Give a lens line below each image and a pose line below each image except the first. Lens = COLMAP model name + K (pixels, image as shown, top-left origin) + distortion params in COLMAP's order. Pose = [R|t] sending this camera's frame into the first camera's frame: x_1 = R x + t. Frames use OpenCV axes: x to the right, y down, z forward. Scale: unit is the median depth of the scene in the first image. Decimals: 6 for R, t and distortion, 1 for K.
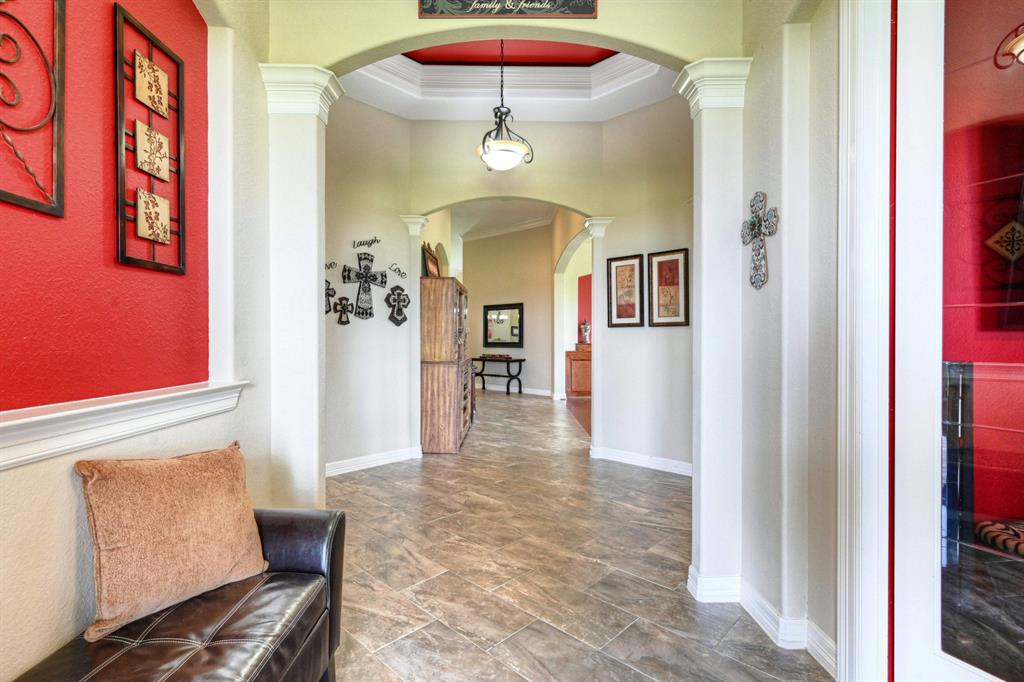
lens RADIAL K [[471.6, 0, 519.1], [0, 471.6, 334.9], [0, 0, 1]] dist [0.000238, 0.001092]
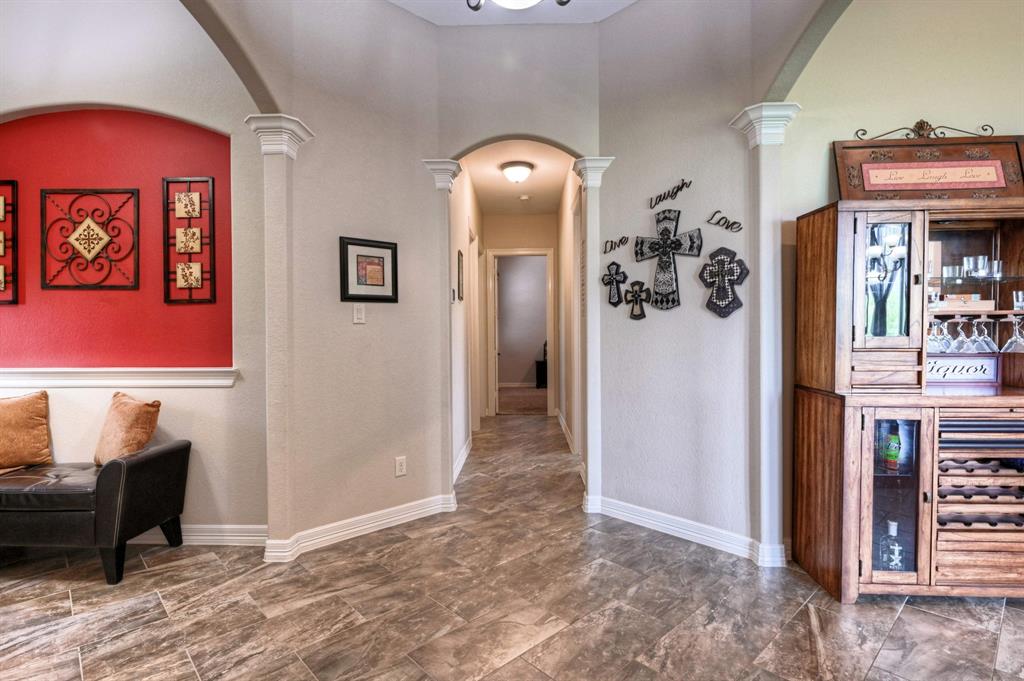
lens RADIAL K [[513.3, 0, 518.8], [0, 513.3, 335.7], [0, 0, 1]] dist [-0.000994, 0.001029]
pose [[-0.051858, 0.006483, -0.998633, 0.430603], [0.010123, 0.999931, 0.005965, -0.003369], [0.998603, -0.009799, -0.051920, 0.875140]]
